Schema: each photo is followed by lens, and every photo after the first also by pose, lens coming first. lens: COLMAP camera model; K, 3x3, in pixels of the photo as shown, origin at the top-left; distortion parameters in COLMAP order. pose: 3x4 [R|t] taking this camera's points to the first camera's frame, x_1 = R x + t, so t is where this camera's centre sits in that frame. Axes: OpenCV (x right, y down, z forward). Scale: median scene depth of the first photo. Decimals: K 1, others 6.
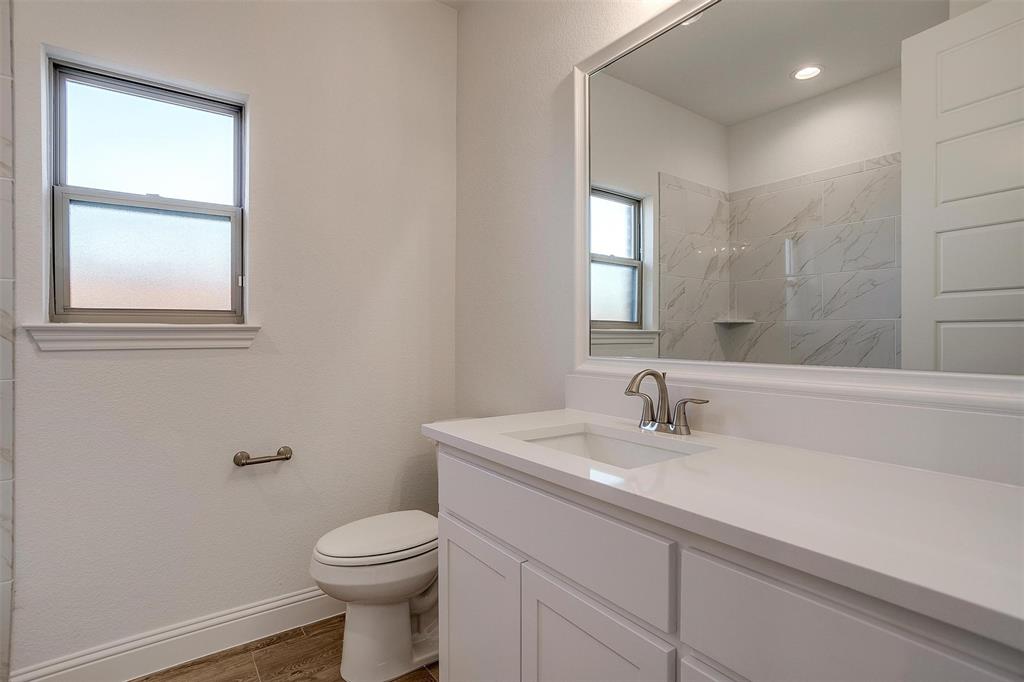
lens RADIAL K [[510.4, 0, 518.6], [0, 510.4, 332.2], [0, 0, 1]] dist [-0.049014, 0.029146]
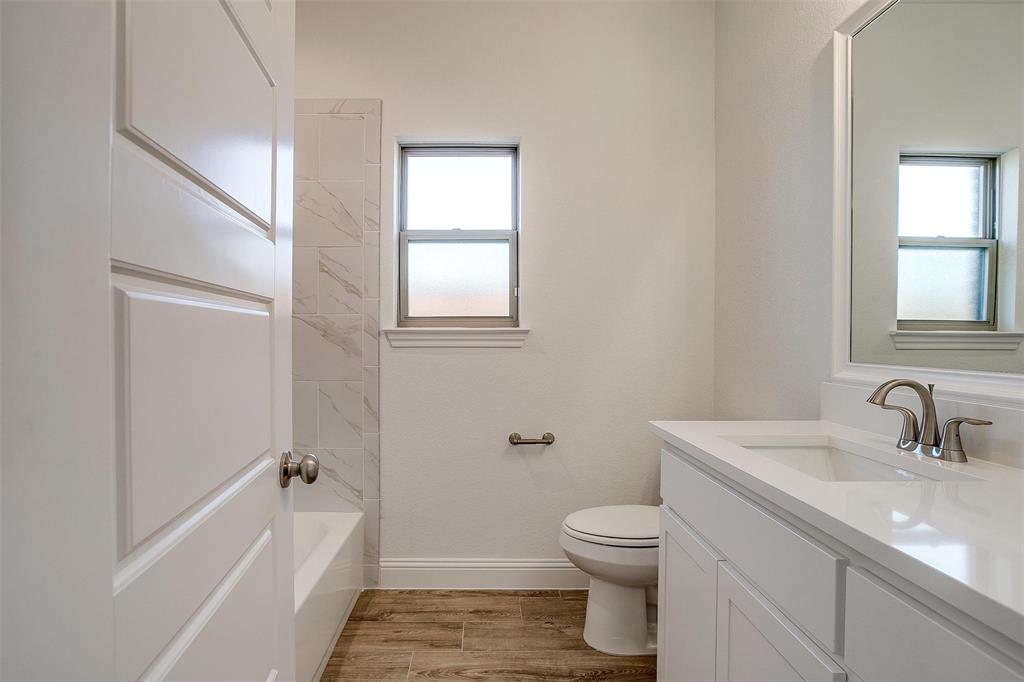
lens RADIAL K [[547.1, 0, 502.0], [0, 547.1, 338.2], [0, 0, 1]] dist [-0.066606, 0.029977]
pose [[0.814552, 0.005414, -0.580065, 0.193063], [-0.001509, 0.999973, 0.007214, 0.000332], [0.580089, -0.005001, 0.814538, -0.091183]]
